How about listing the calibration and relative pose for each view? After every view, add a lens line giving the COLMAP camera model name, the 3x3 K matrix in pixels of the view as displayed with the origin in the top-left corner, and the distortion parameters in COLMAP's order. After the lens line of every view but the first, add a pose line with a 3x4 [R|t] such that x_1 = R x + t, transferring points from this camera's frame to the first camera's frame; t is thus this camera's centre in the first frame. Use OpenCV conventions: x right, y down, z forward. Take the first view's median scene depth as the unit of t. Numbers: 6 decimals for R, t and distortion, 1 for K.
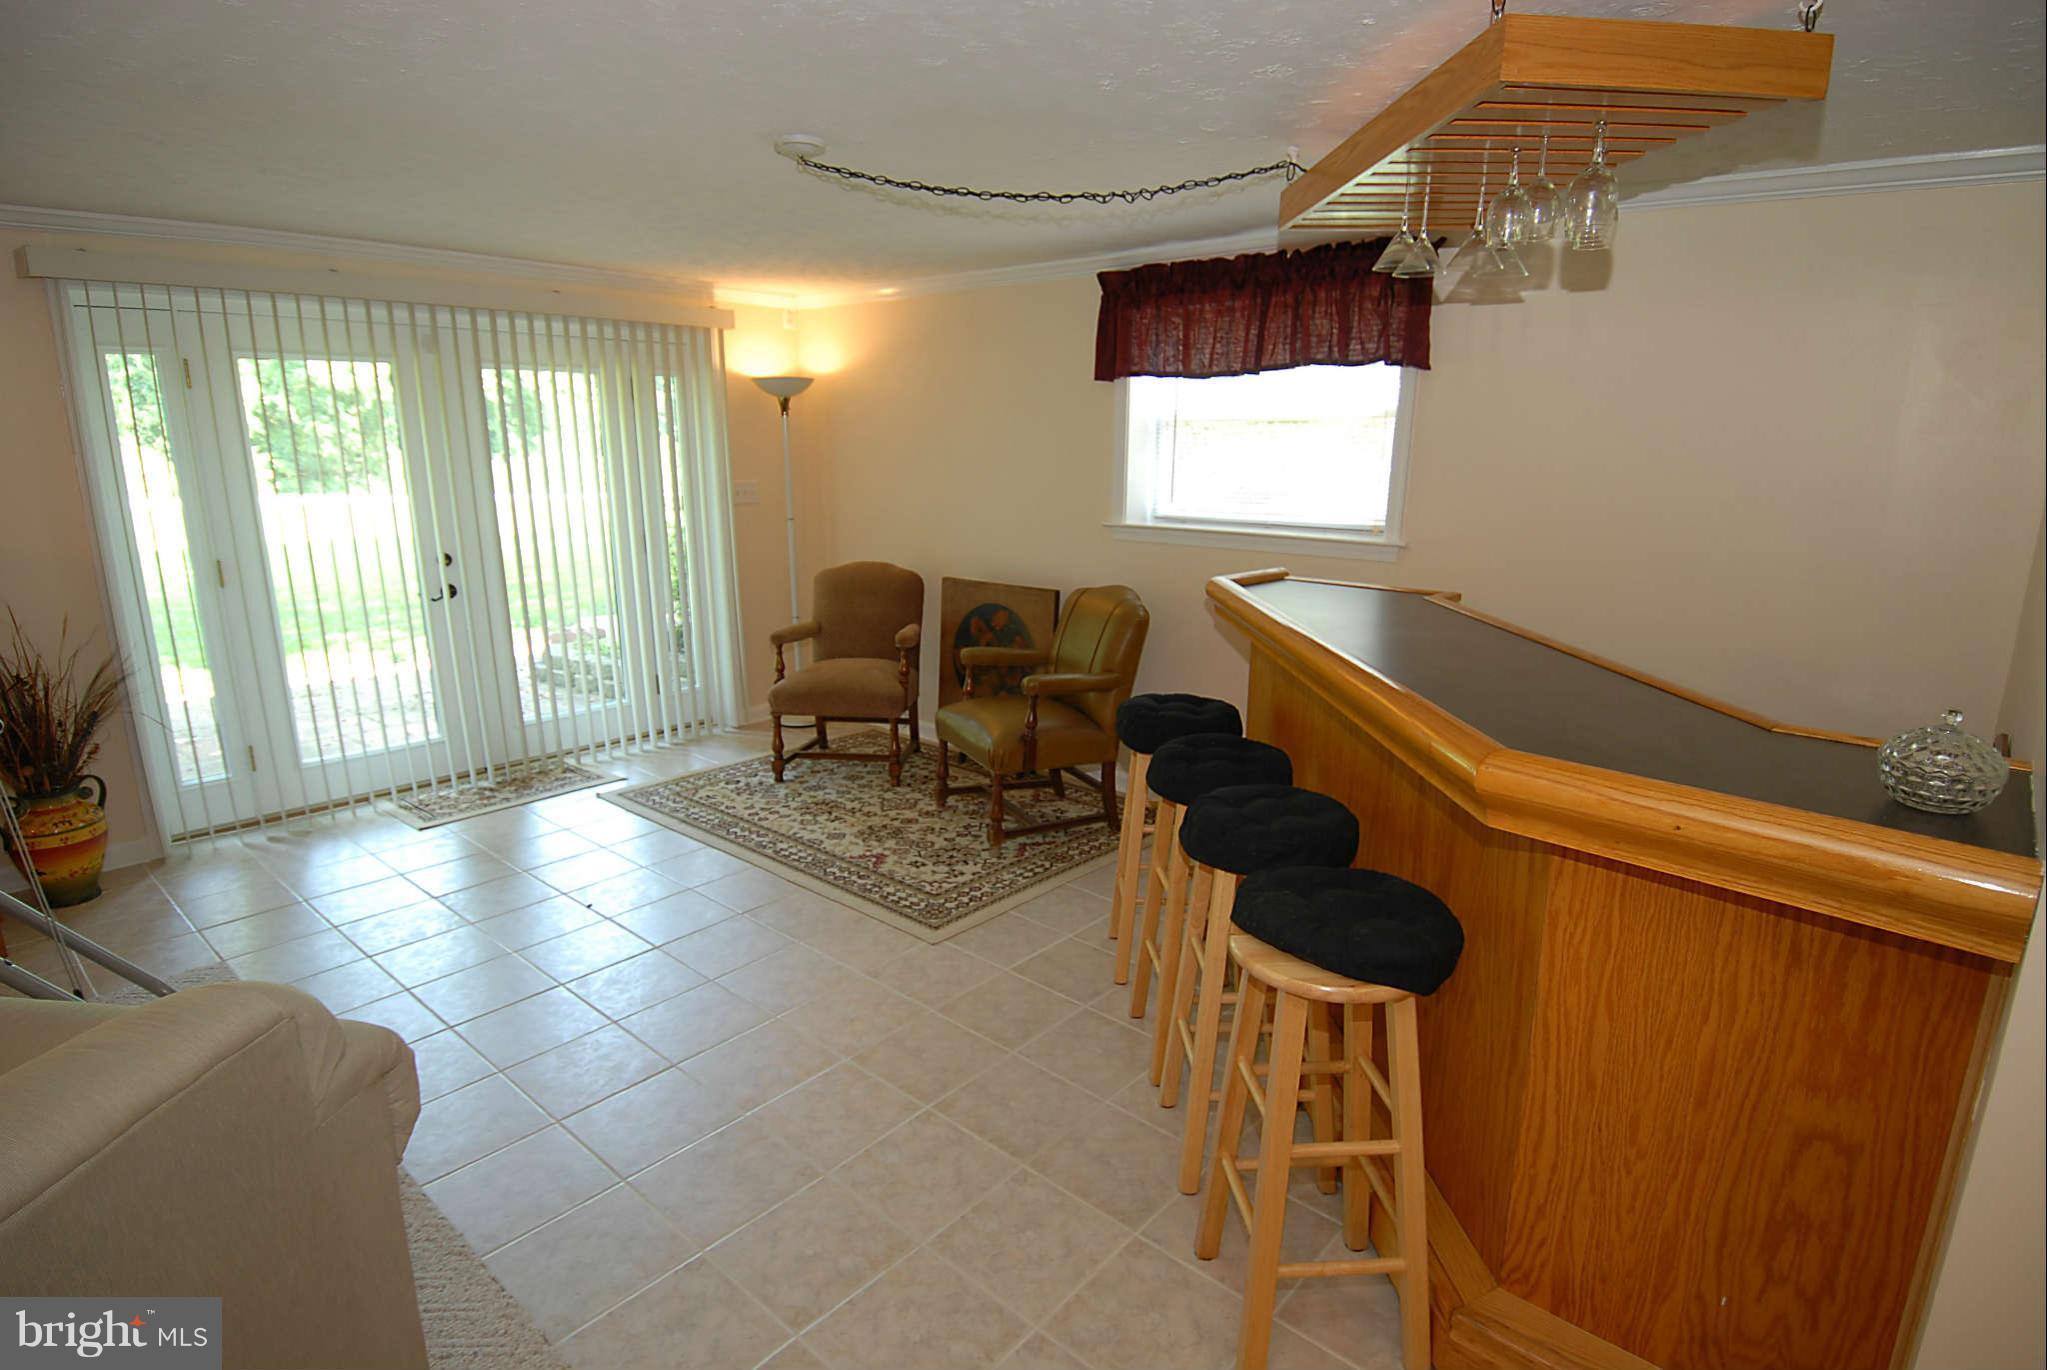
lens RADIAL K [[1076.1, 0, 1030.9], [0, 1076.1, 694.3], [0, 0, 1]] dist [-0.019179, -0.001581]
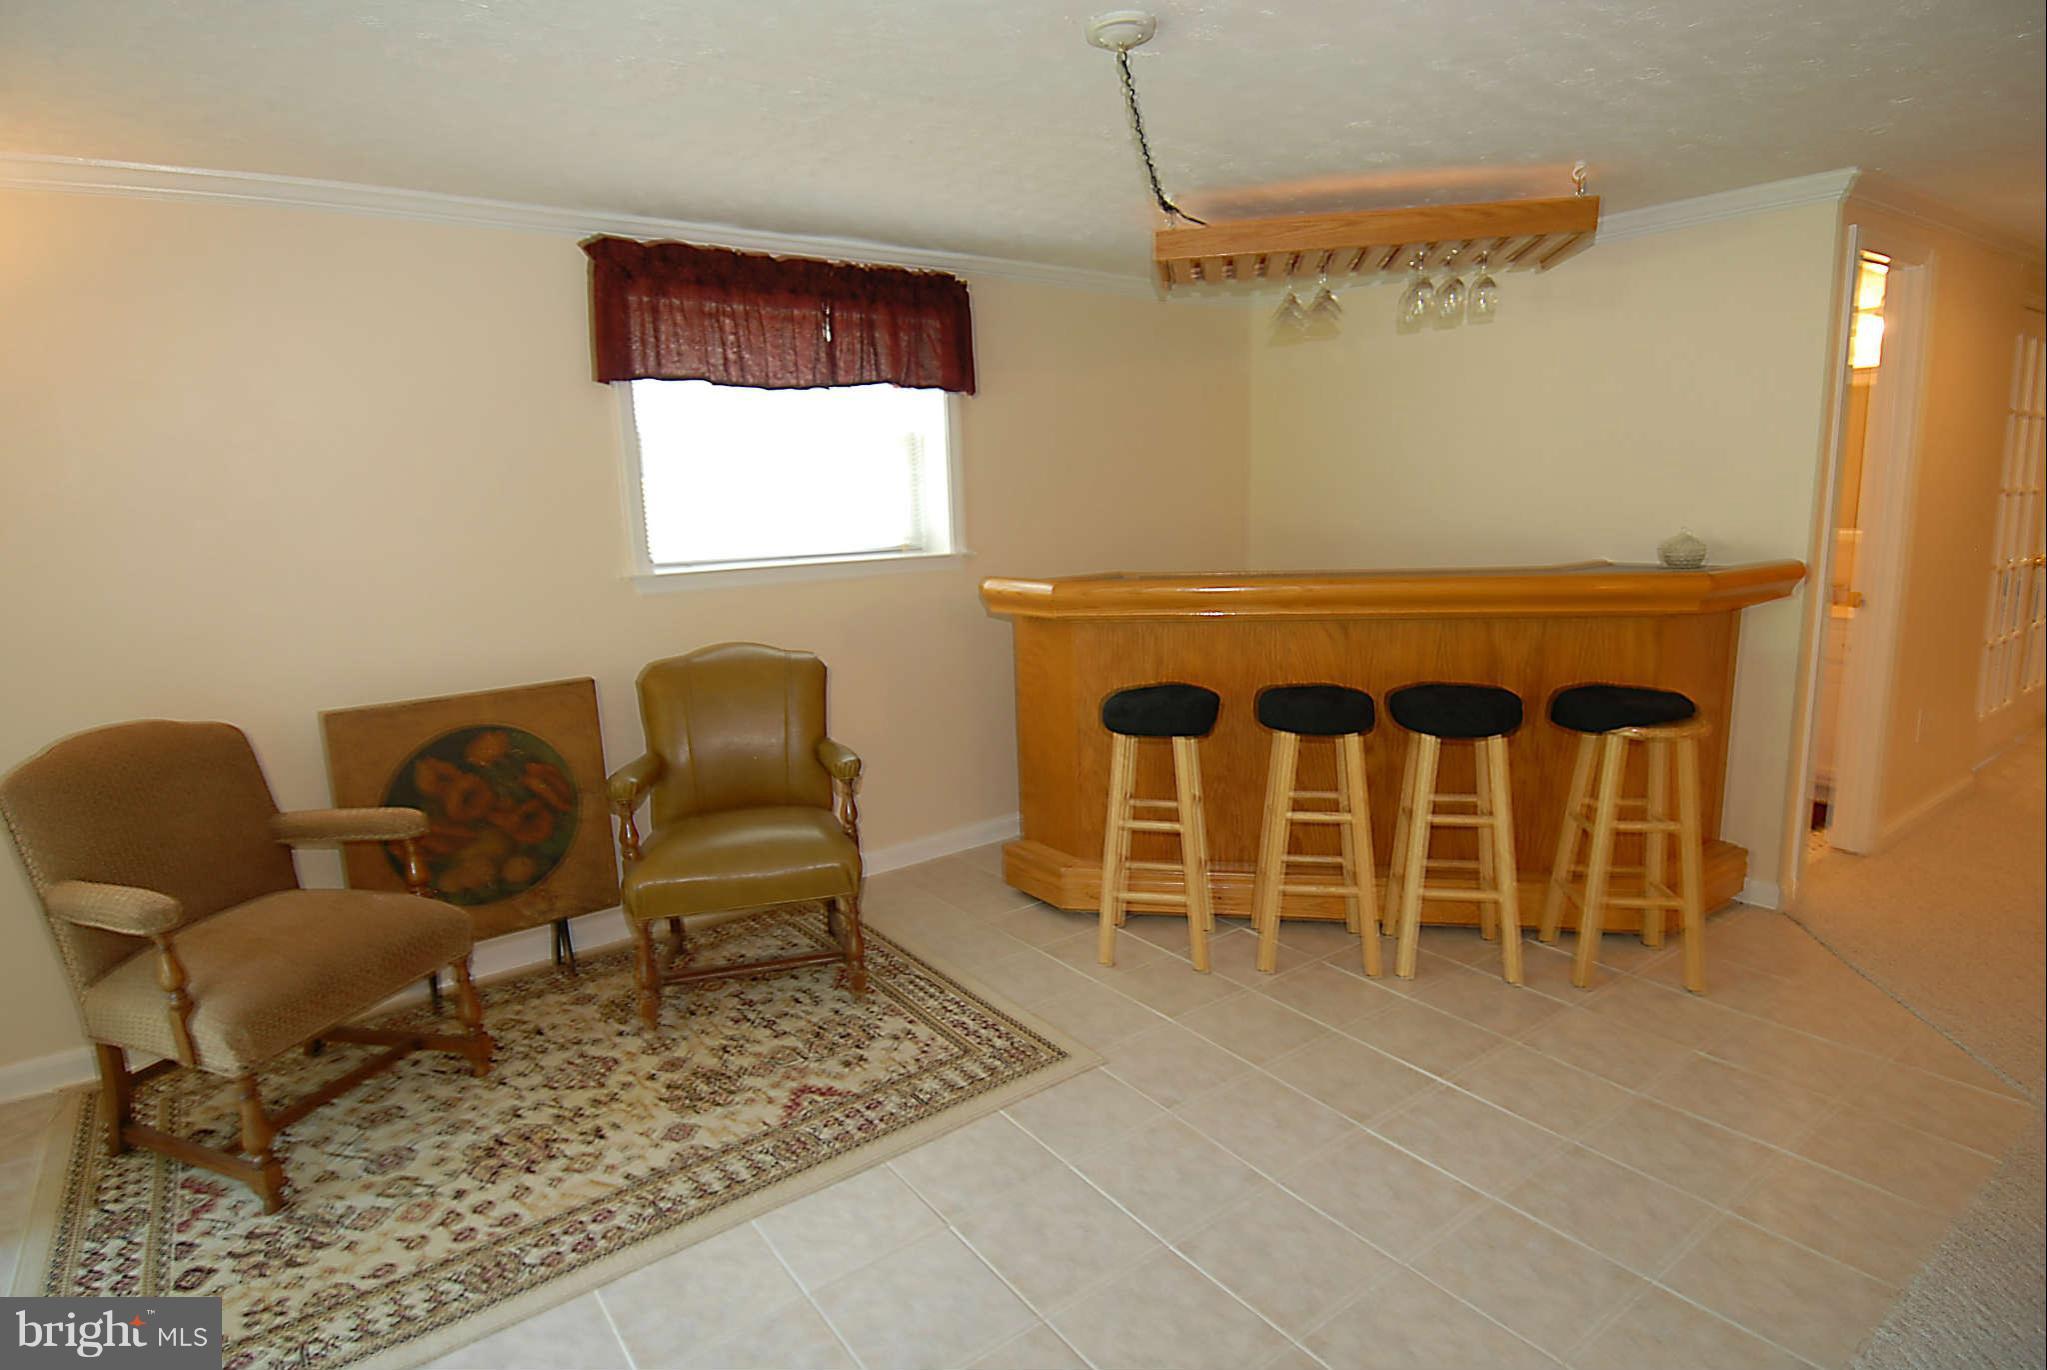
lens RADIAL K [[1076.1, 0, 1030.4], [0, 1076.1, 674.2], [0, 0, 1]] dist [-0.019179, -0.001581]
pose [[0.178329, -0.155438, 0.971616, -0.637567], [0.266233, 0.958235, 0.104433, -0.103437], [-0.947269, 0.240053, 0.212263, 0.637405]]
